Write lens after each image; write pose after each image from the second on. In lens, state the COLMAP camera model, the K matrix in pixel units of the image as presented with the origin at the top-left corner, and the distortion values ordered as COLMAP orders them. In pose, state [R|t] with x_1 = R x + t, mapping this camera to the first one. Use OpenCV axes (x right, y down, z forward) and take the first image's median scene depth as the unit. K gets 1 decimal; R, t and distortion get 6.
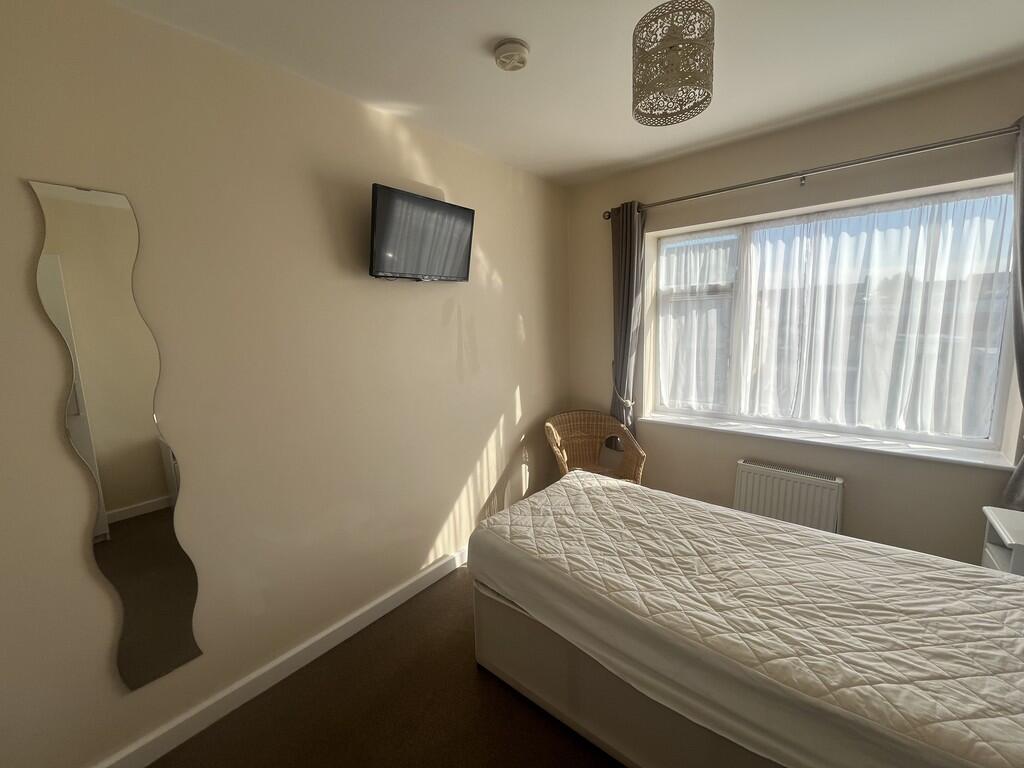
lens RADIAL K [[411.3, 0, 513.8], [0, 411.3, 383.2], [0, 0, 1]] dist [-0.003274, -0.000035]
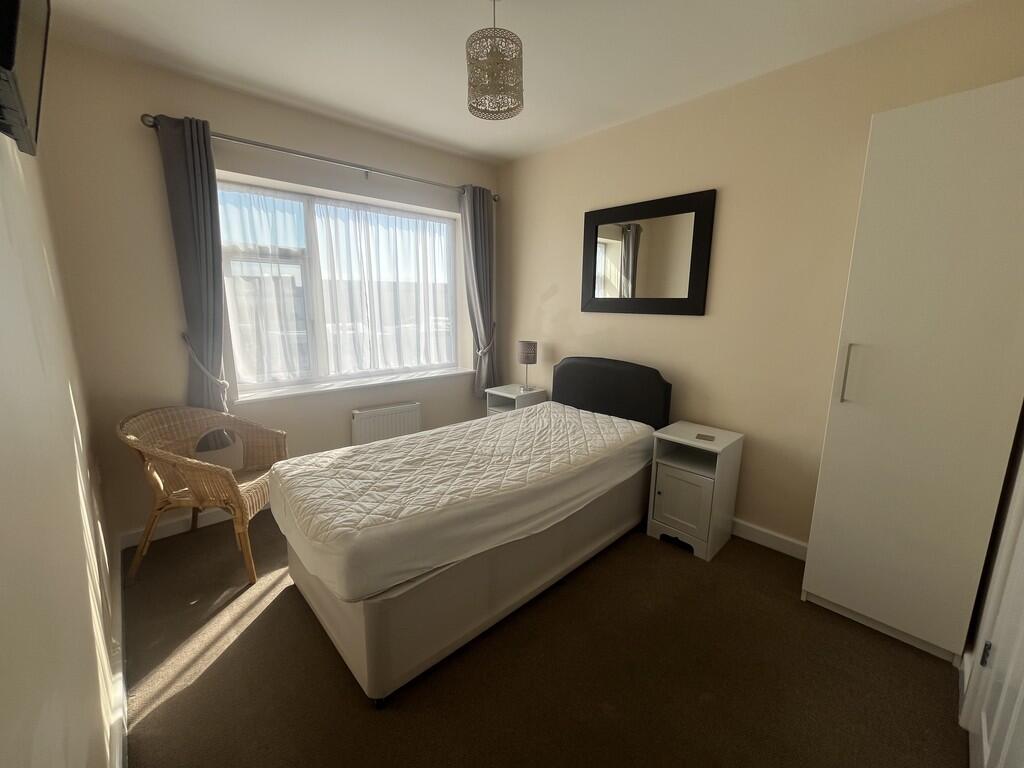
lens RADIAL K [[411.3, 0, 513.8], [0, 411.3, 383.2], [0, 0, 1]] dist [-0.003274, -0.000035]
pose [[0.127492, -0.153959, 0.979817, -0.679621], [0.135618, 0.981307, 0.136547, 0.022273], [-0.982524, 0.115472, 0.145988, 0.540452]]
